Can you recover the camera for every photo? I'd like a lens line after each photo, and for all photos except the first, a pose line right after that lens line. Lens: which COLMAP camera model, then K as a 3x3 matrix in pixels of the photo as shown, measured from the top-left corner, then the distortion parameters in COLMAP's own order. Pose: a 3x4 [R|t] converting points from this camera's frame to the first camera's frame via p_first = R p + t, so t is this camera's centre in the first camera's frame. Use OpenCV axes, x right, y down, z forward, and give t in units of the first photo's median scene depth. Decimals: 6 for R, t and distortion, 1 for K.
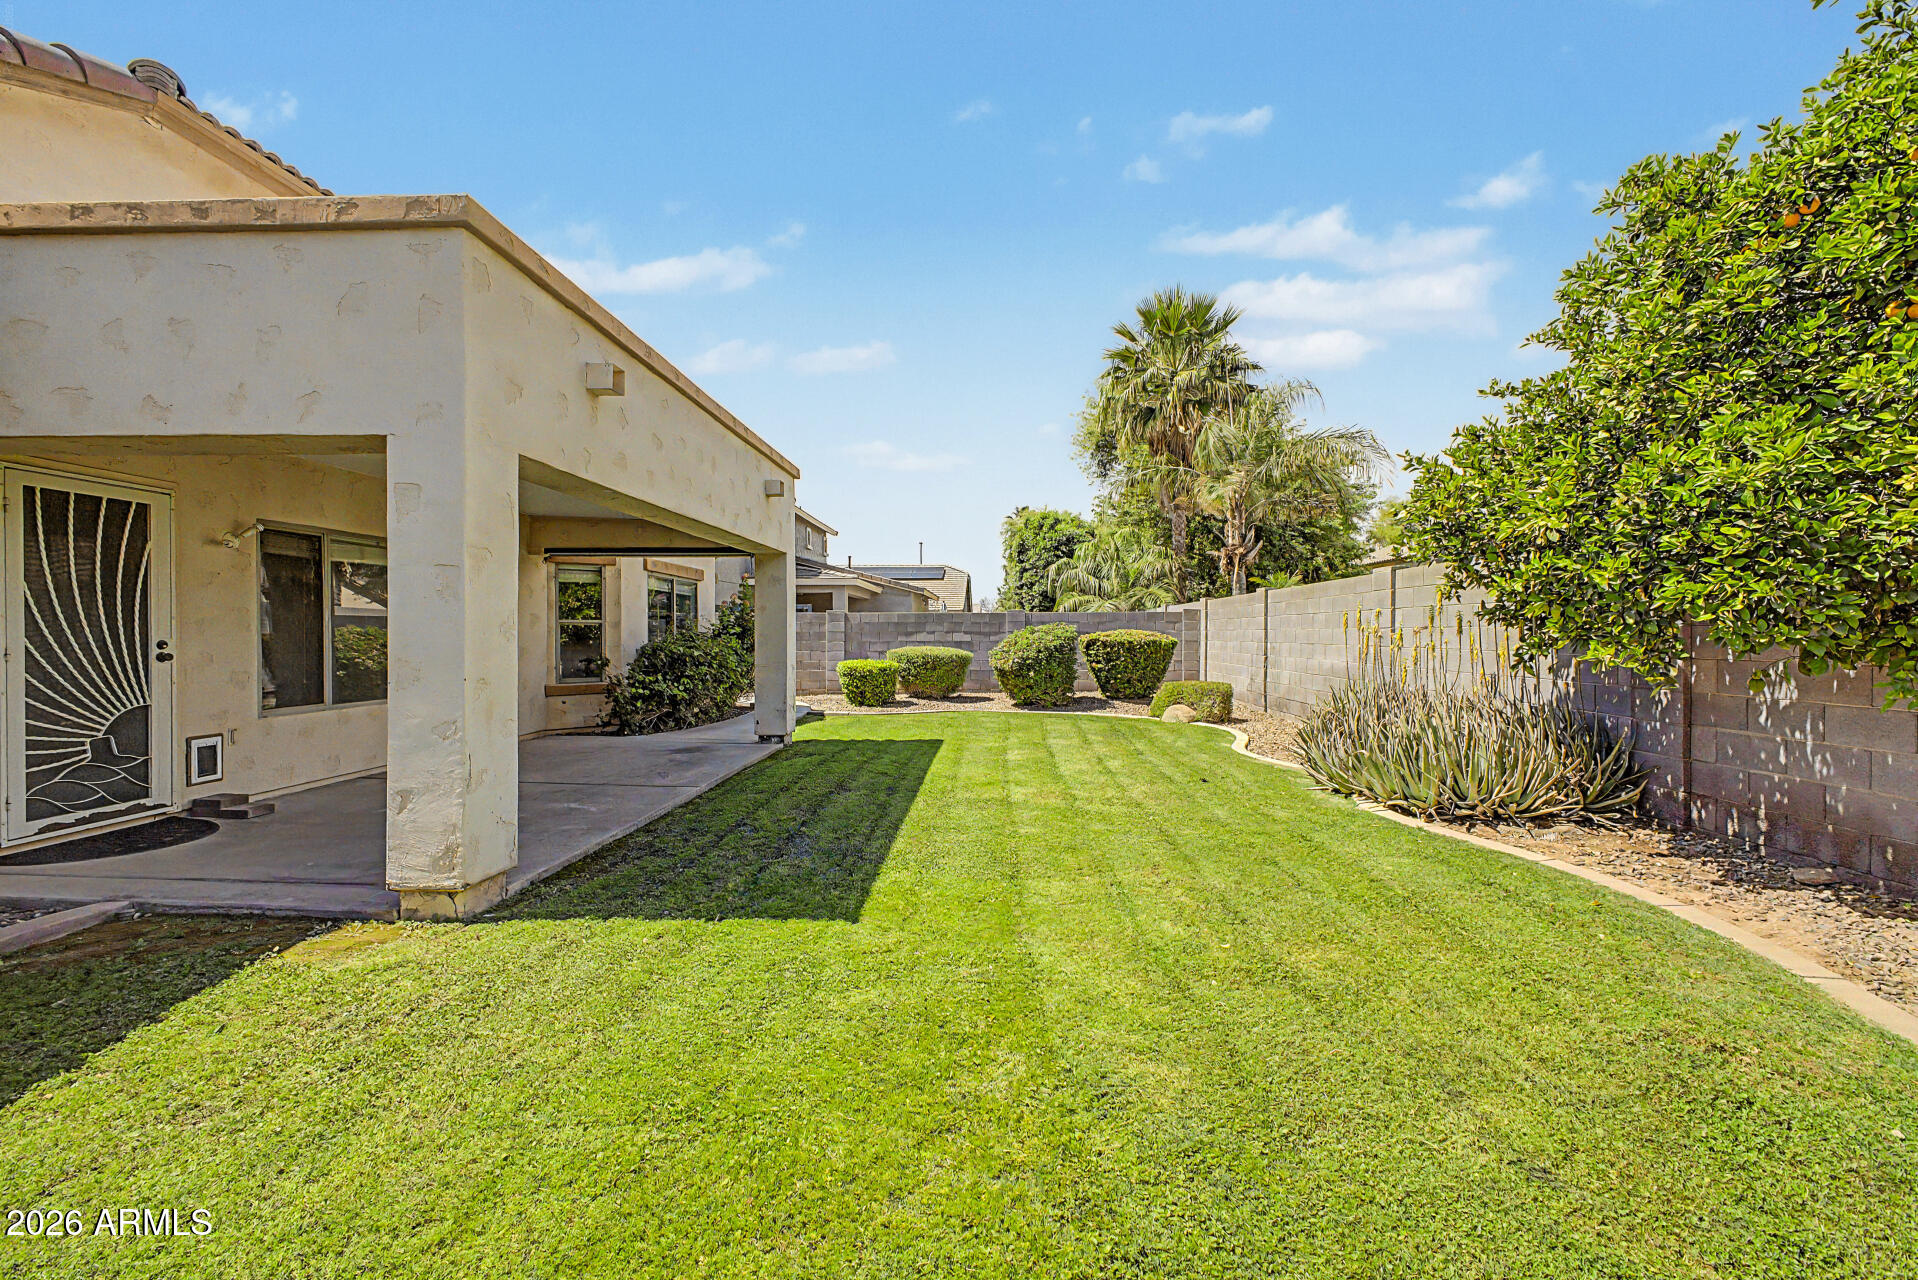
lens RADIAL K [[769.7, 0, 959.0], [0, 769.7, 640.0], [0, 0, 1]] dist [0.003254, 0.000087]
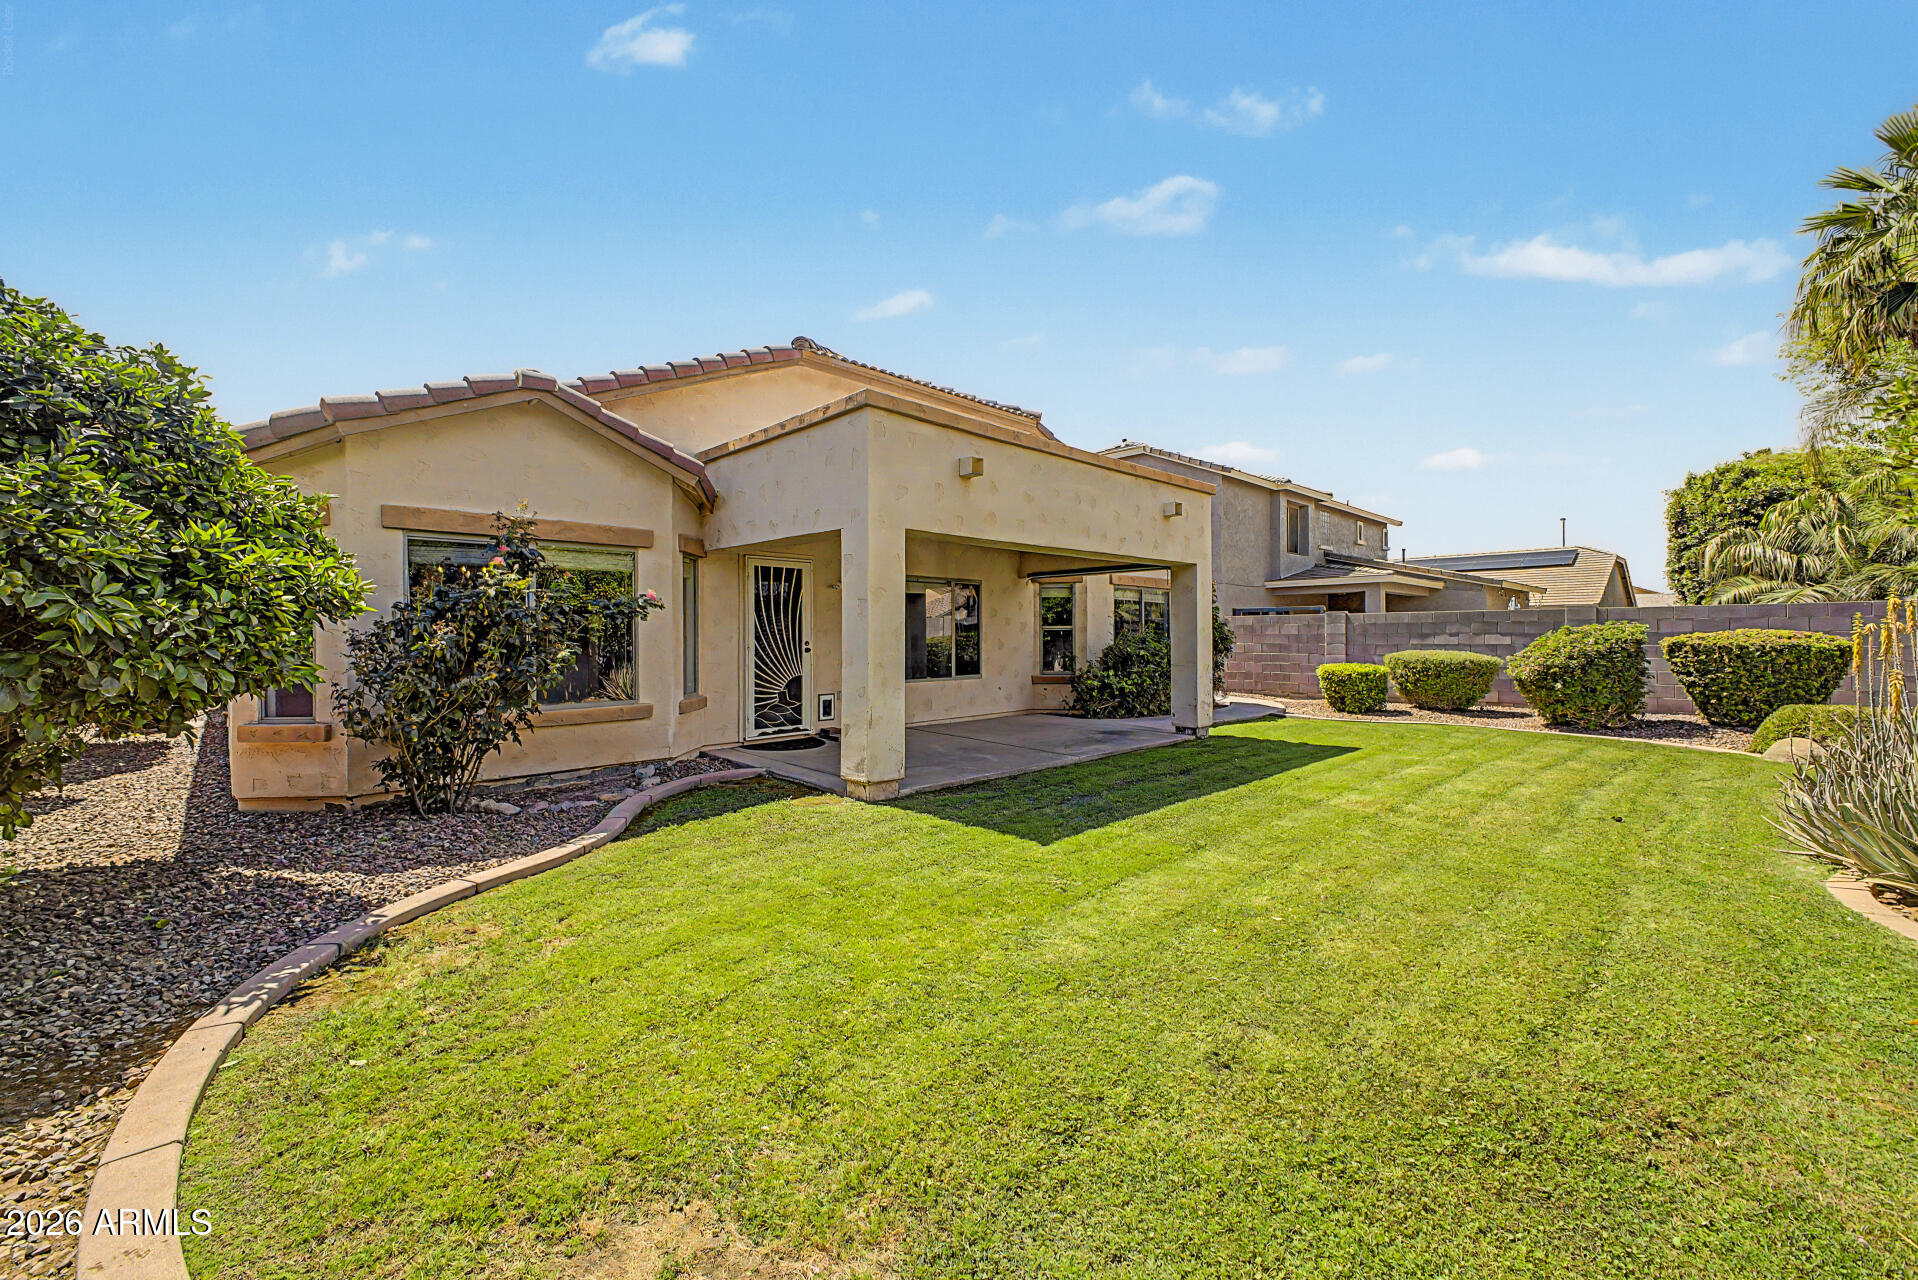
lens RADIAL K [[763.2, 0, 937.8], [0, 763.2, 630.9], [0, 0, 1]] dist [0.053466, -0.028857]
pose [[0.707061, -0.007558, -0.707112, 0.280972], [-0.003128, 0.999900, -0.013816, 0.000306], [0.707146, 0.011980, 0.706966, -0.046632]]
